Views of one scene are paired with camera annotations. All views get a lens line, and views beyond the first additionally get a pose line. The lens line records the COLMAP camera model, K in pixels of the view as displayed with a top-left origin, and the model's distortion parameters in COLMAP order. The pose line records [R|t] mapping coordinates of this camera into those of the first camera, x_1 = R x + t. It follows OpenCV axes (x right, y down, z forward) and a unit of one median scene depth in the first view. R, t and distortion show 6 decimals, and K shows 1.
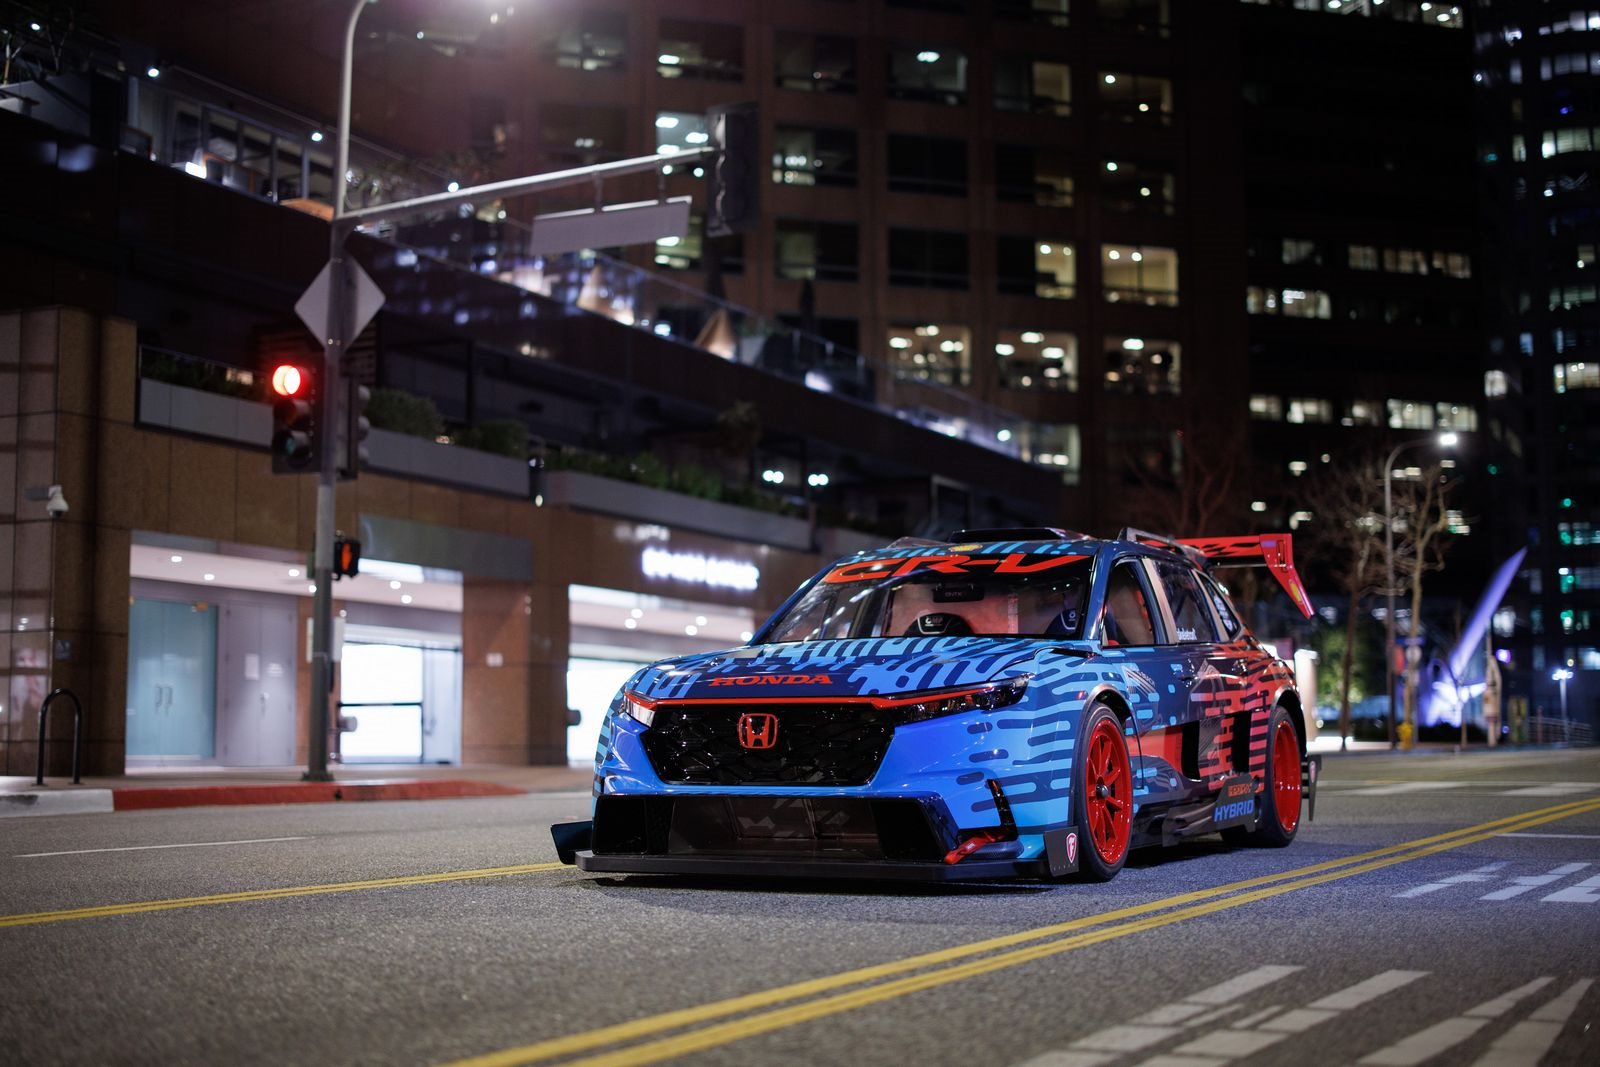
lens RADIAL K [[2285.0, 0, 797.5], [0, 2285.0, 520.1], [0, 0, 1]] dist [-0.153766, 0.654286]
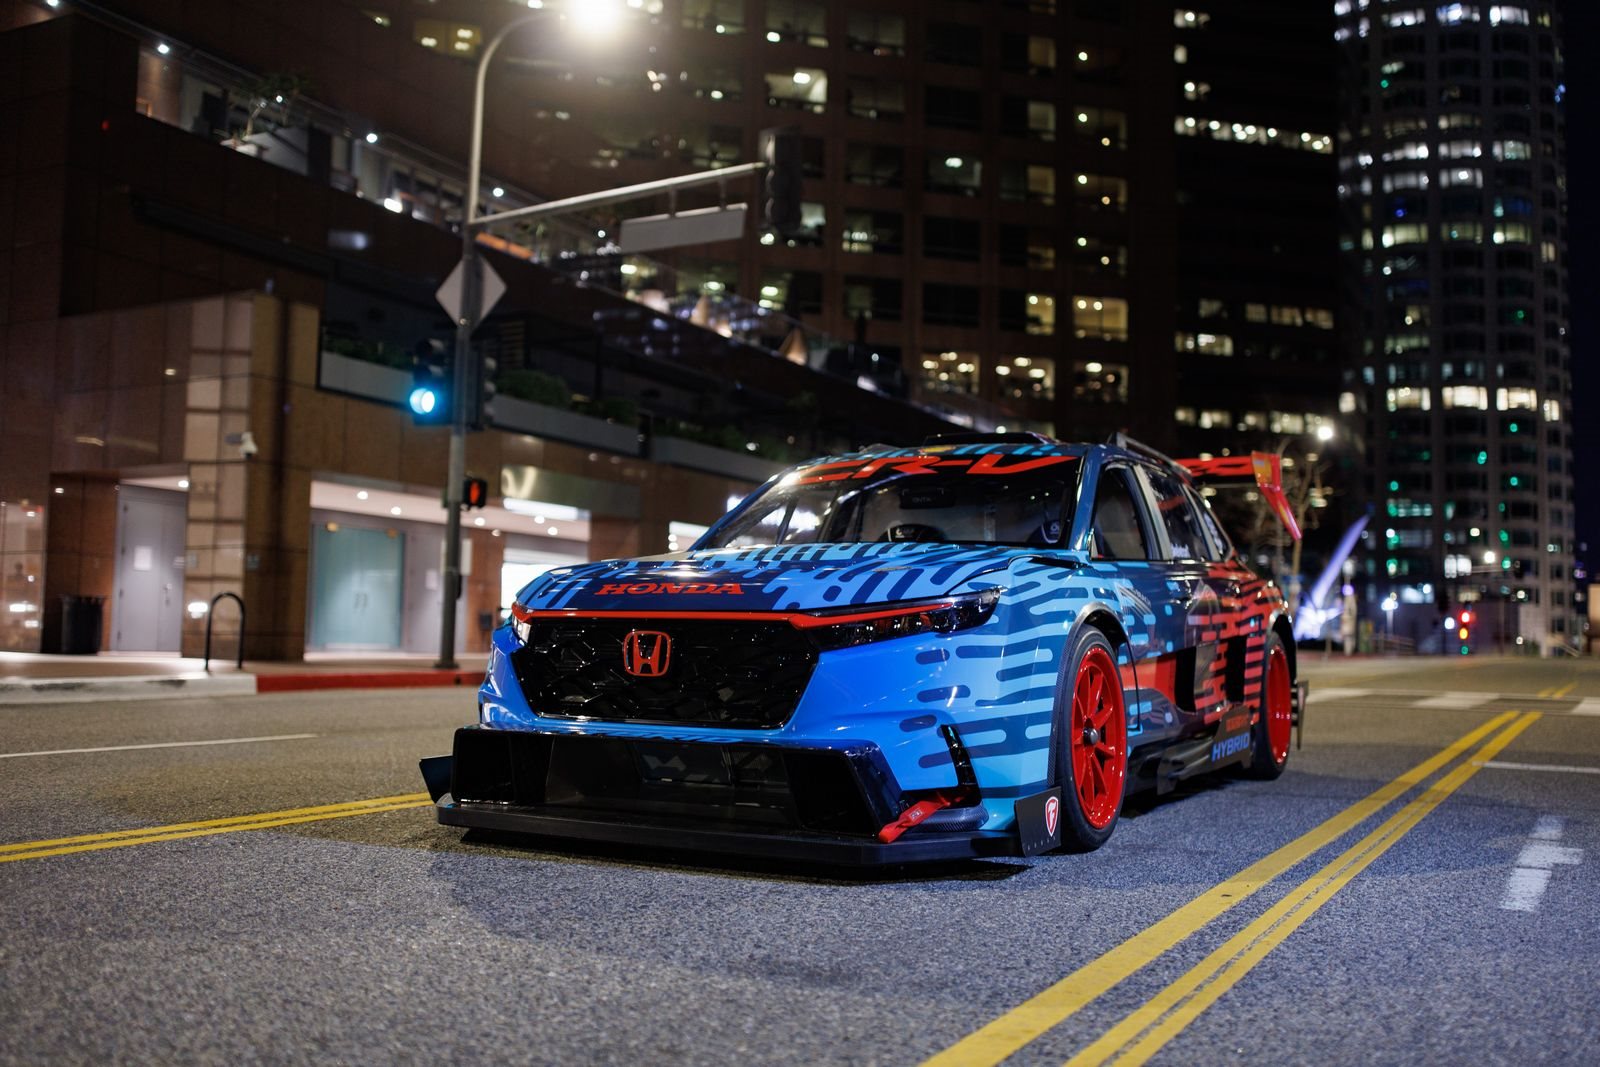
lens RADIAL K [[1512.3, 0, 800.0], [0, 1512.3, 533.5], [0, 0, 1]] dist [0.014709, -0.026753]
pose [[0.998972, 0.017565, -0.041780, 0.007288], [-0.016387, 0.999463, 0.028363, 0.004753], [0.042255, -0.027649, 0.998724, 0.064405]]
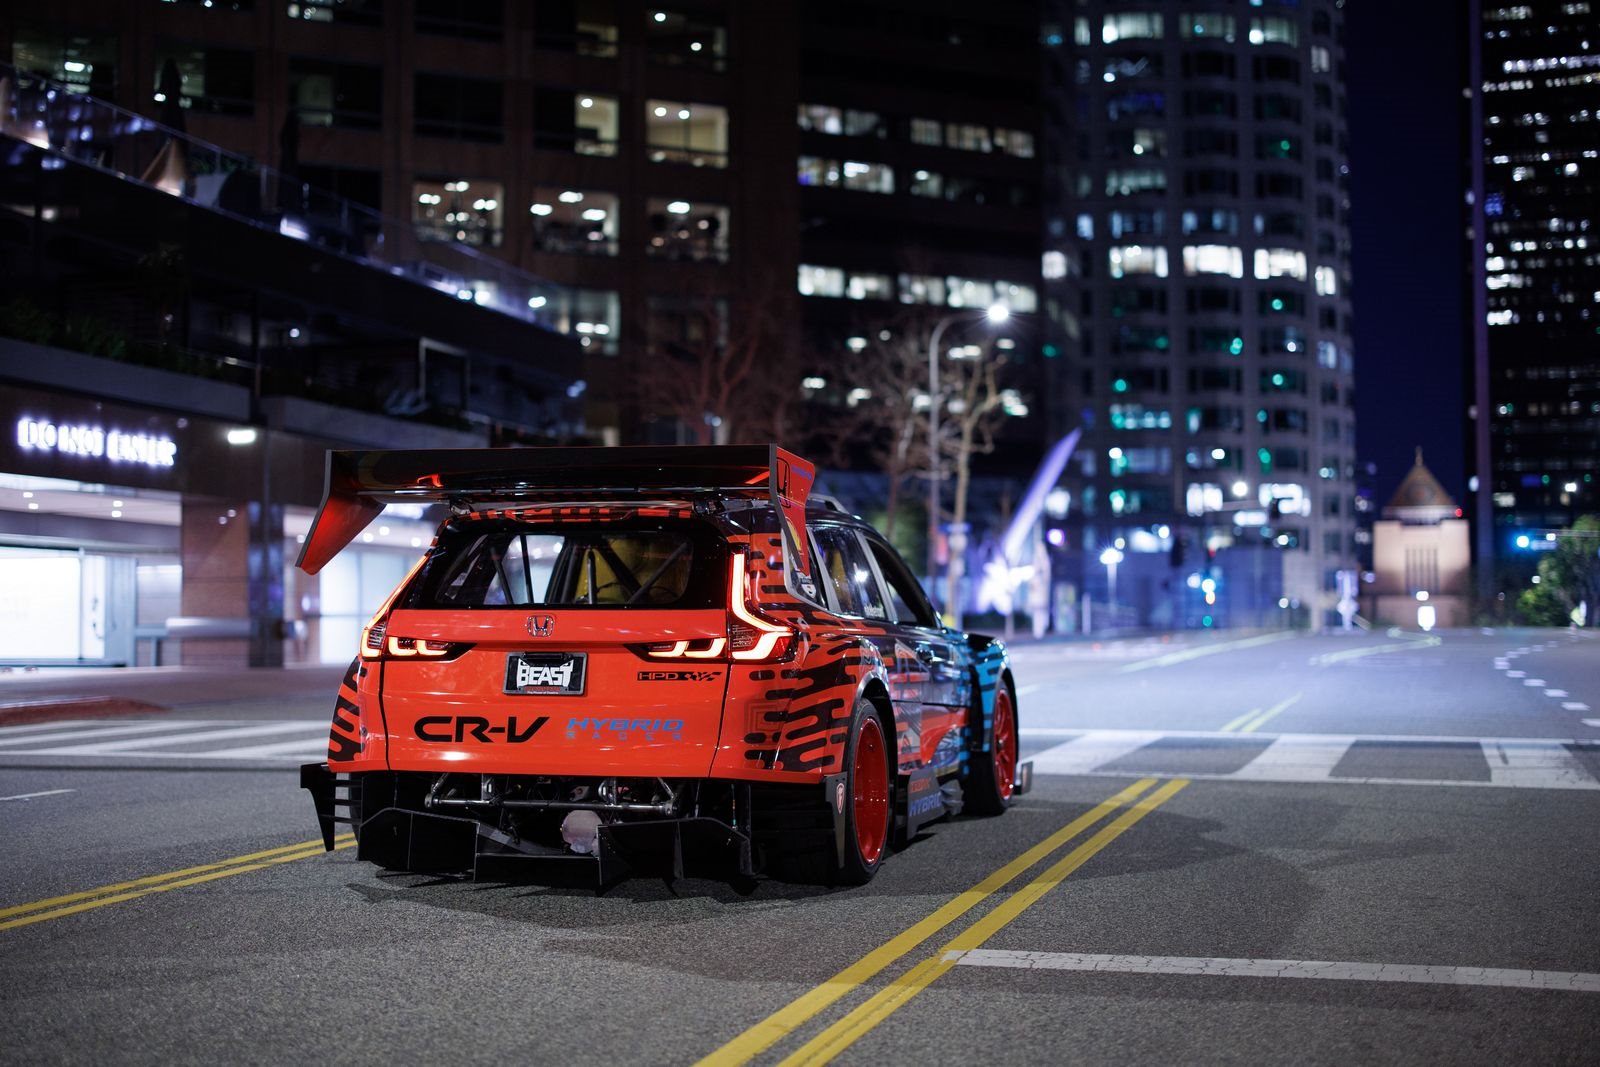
lens RADIAL K [[2285.0, 0, 797.5], [0, 2285.0, 520.1], [0, 0, 1]] dist [-0.153766, 0.654286]
pose [[0.982464, 0.006471, 0.186342, 0.032301], [-0.016727, 0.998427, 0.053518, 0.000826], [-0.185702, -0.055696, 0.981026, 0.091578]]
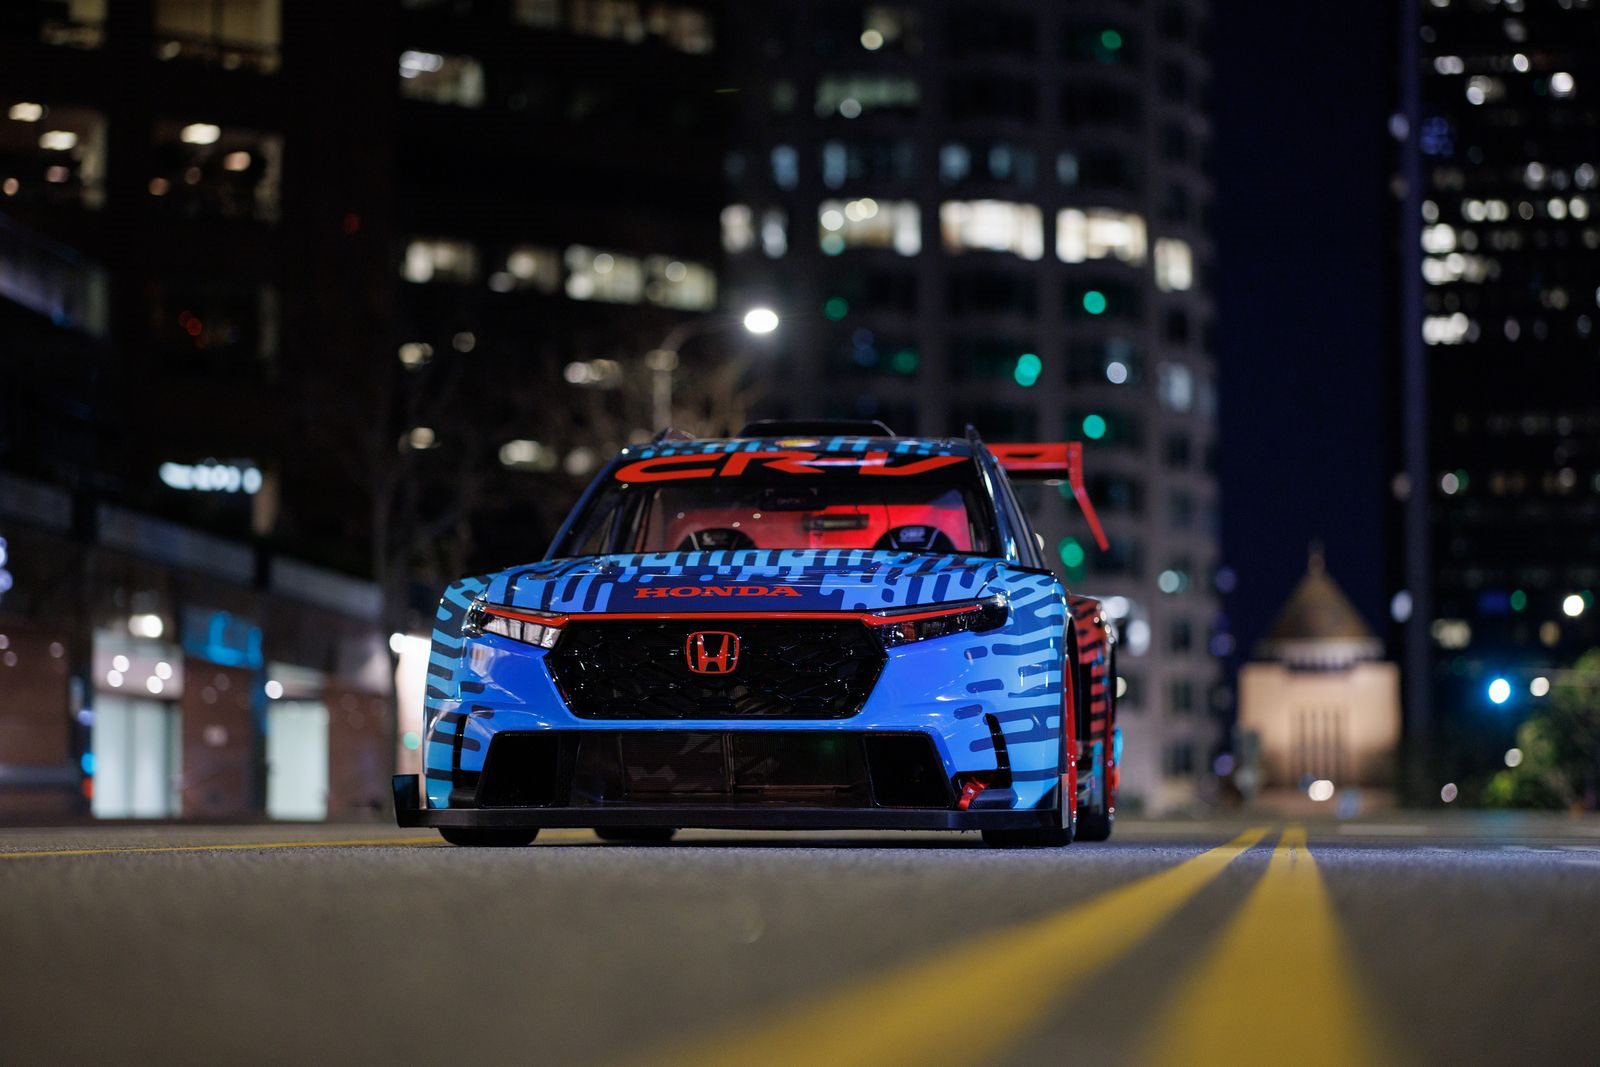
lens RADIAL K [[4003.4, 0, 800.0], [0, 4003.4, 533.5], [0, 0, 1]] dist [0.077949, -0.547873]
pose [[0.945543, 0.027639, 0.324321, -0.059779], [-0.035275, 0.999221, 0.017690, 0.003057], [-0.323579, -0.028167, 0.945782, -0.048242]]
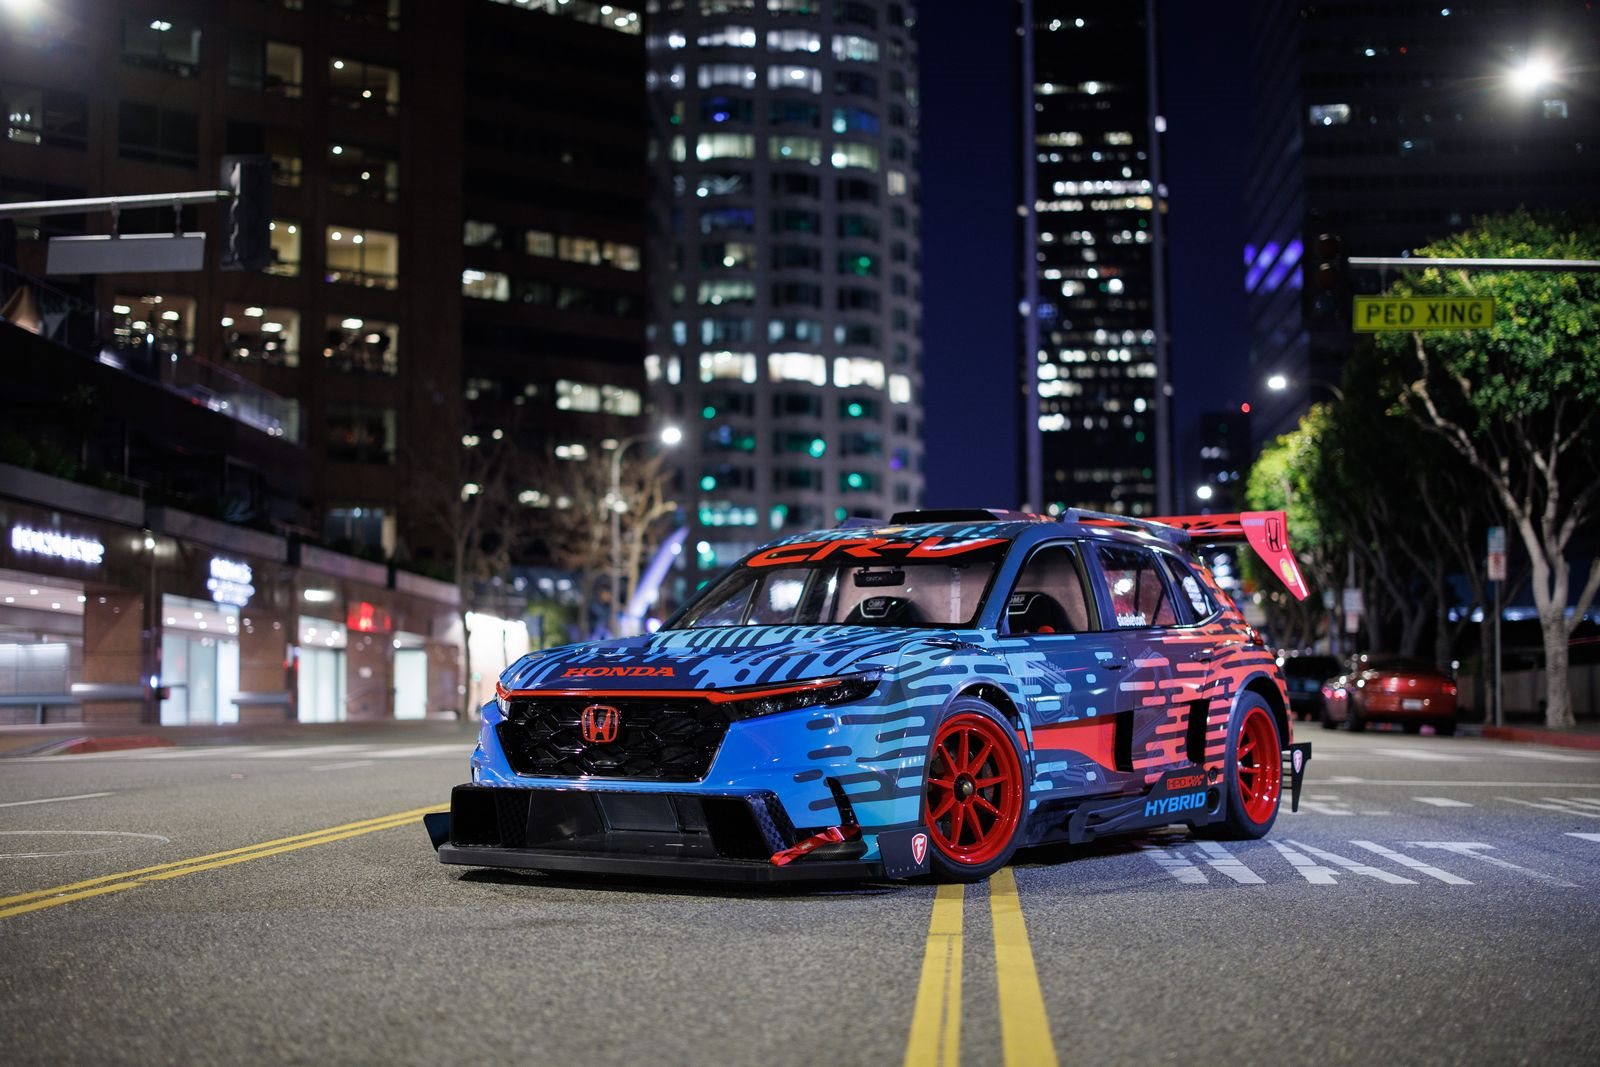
lens RADIAL K [[2285.0, 0, 797.5], [0, 2285.0, 520.1], [0, 0, 1]] dist [-0.153766, 0.654286]
pose [[0.928554, 0.029728, 0.370004, -0.068413], [-0.035760, 0.999316, 0.009453, -0.007409], [-0.369470, -0.022009, 0.928982, -0.059837]]
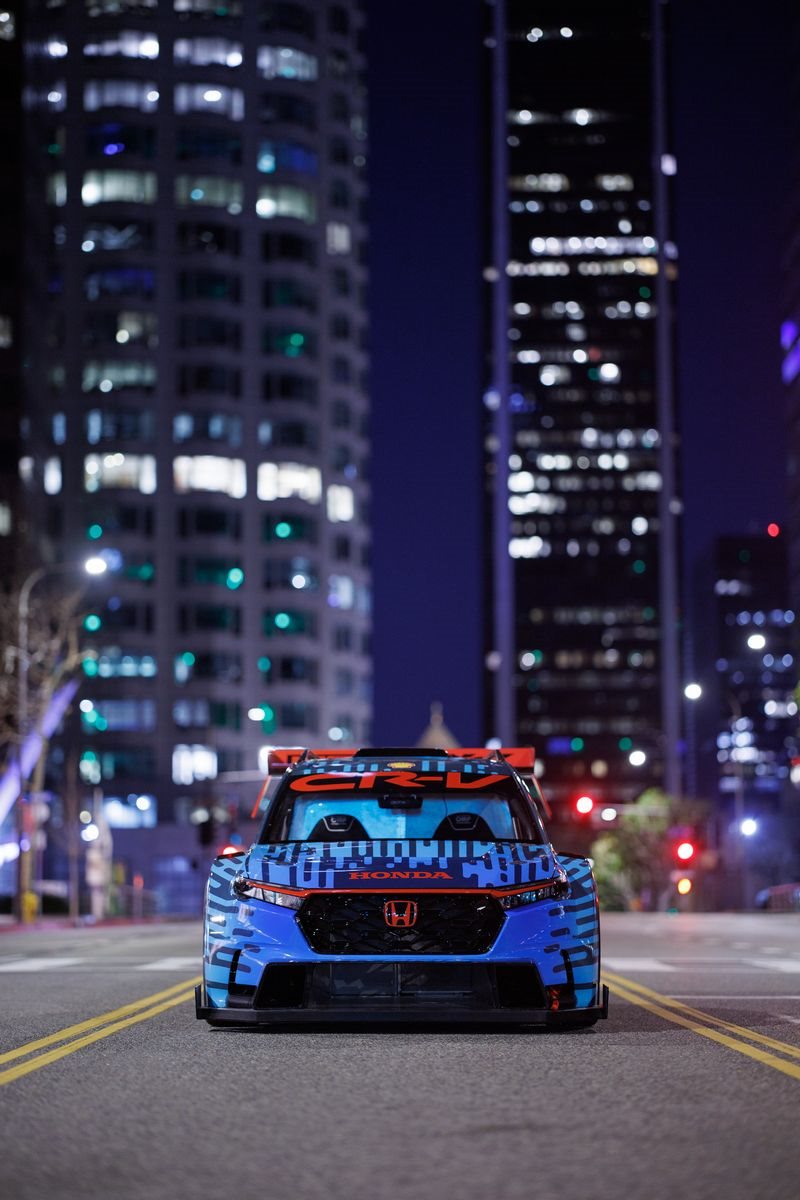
lens RADIAL K [[2961.3, 0, 400.0], [0, 2961.3, 600.0], [0, 0, 1]] dist [0.033261, -0.260401]
pose [[0.899526, 0.046299, 0.434406, -0.102922], [-0.043092, 0.998922, -0.017234, -0.008128], [-0.434736, -0.003217, 0.900552, -0.074585]]
